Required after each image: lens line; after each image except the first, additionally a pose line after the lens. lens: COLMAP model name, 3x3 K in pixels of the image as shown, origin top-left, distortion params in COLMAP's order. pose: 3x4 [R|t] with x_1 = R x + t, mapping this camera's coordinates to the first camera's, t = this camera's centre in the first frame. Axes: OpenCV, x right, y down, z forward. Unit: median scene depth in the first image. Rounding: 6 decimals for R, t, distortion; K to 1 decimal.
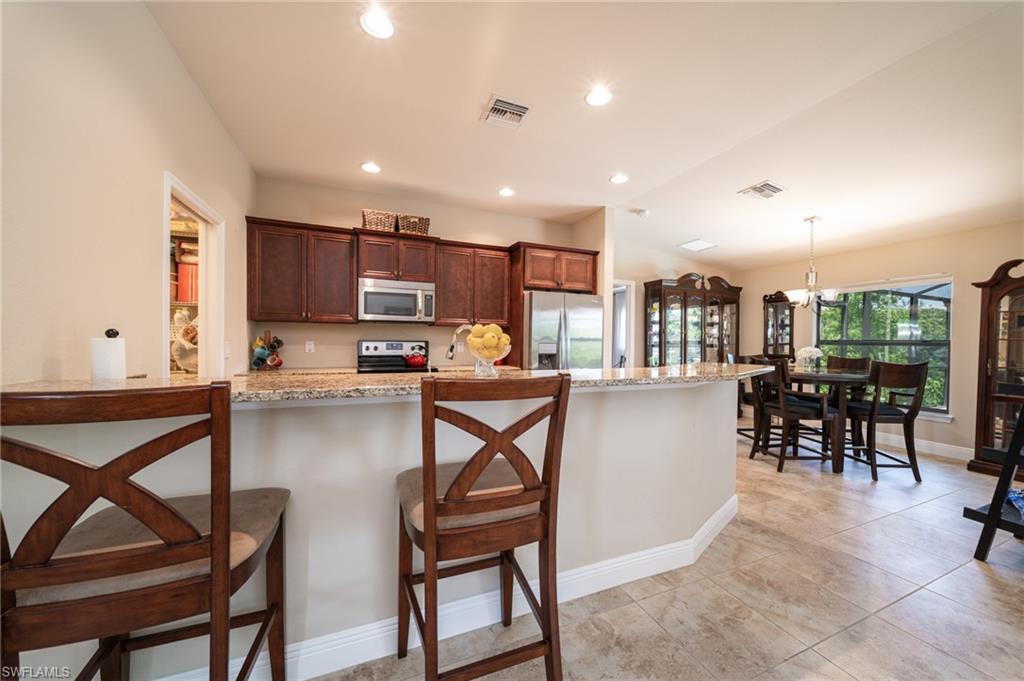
lens RADIAL K [[364.8, 0, 517.5], [0, 364.8, 345.7], [0, 0, 1]] dist [0.000811, -0.000959]
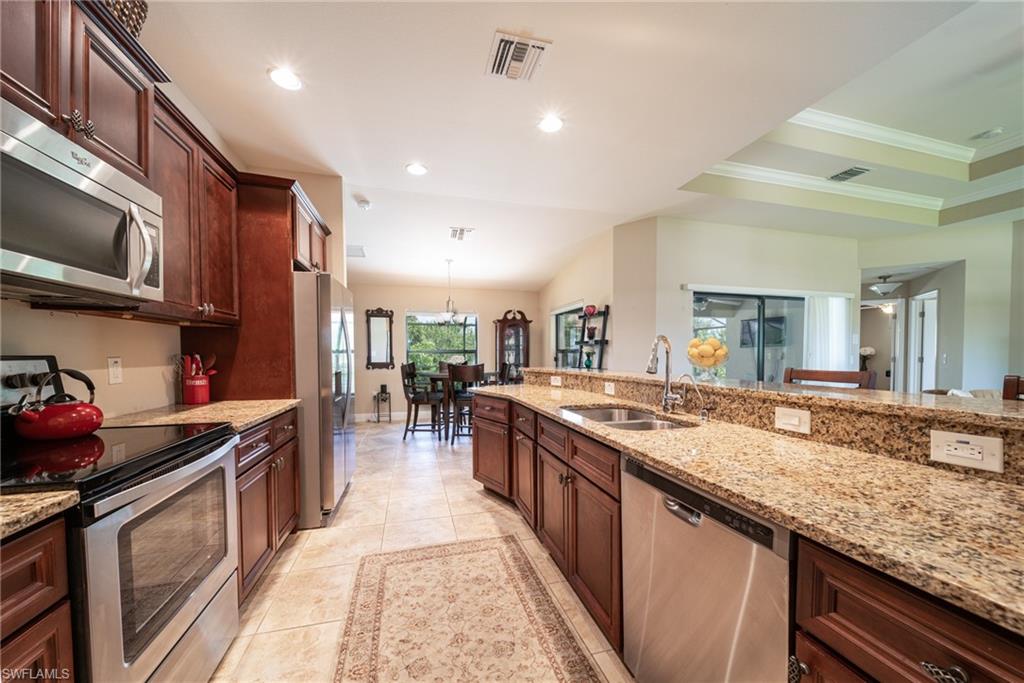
lens RADIAL K [[364.8, 0, 511.2], [0, 364.8, 364.7], [0, 0, 1]] dist [0.000811, -0.000959]
pose [[0.126793, -0.043445, 0.990977, -0.553101], [0.017374, 0.998984, 0.041573, -0.013146], [-0.991777, 0.011946, 0.127419, 0.614833]]
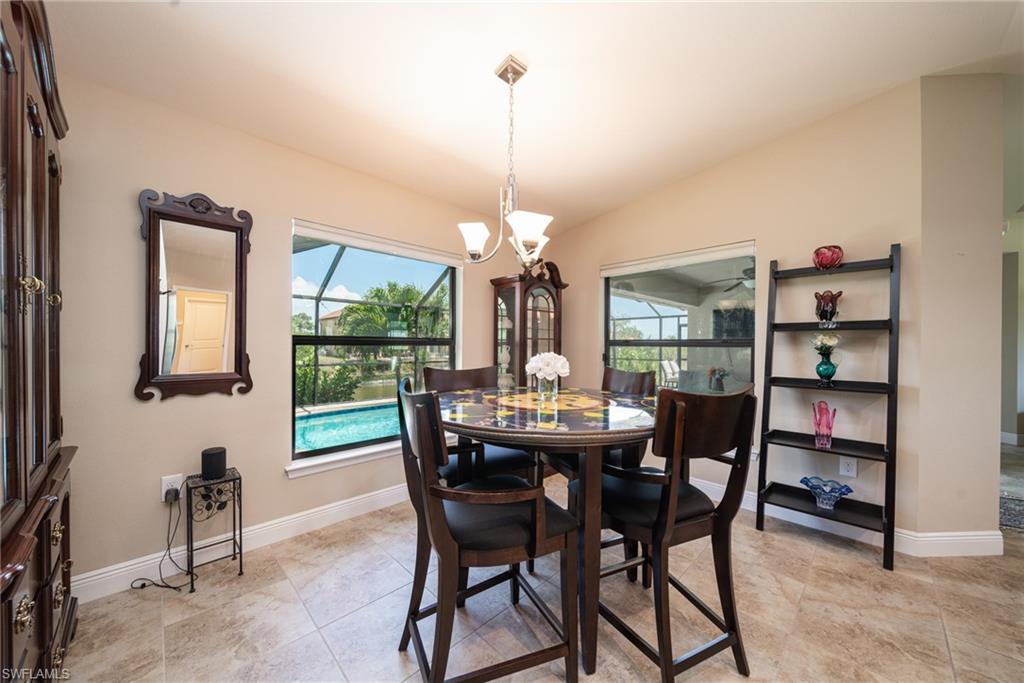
lens RADIAL K [[364.8, 0, 509.4], [0, 364.8, 344.5], [0, 0, 1]] dist [0.000811, -0.000959]
pose [[-0.369763, -0.014962, 0.929006, 0.386898], [0.001191, 0.999862, 0.016578, -0.014270], [-0.929125, 0.007237, -0.369694, 1.201831]]
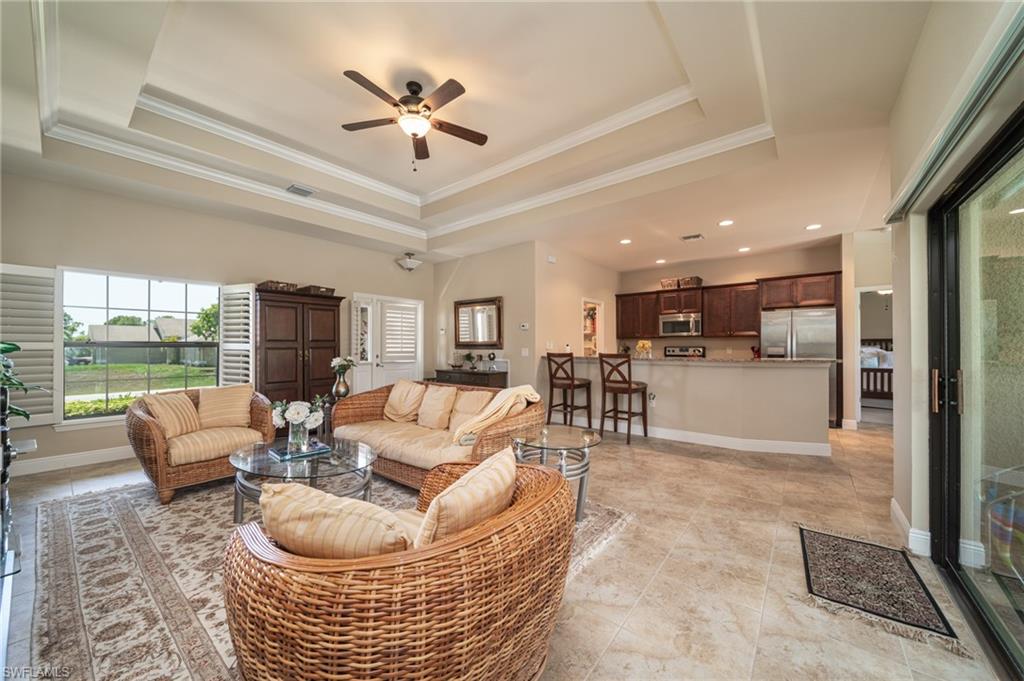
lens RADIAL K [[364.8, 0, 520.6], [0, 364.8, 344.0], [0, 0, 1]] dist [0.000811, -0.000959]
pose [[0.488450, -0.017824, -0.872410, 0.857234], [-0.004919, 0.999719, -0.023180, 0.018769], [0.872578, 0.015614, 0.488225, -0.577886]]
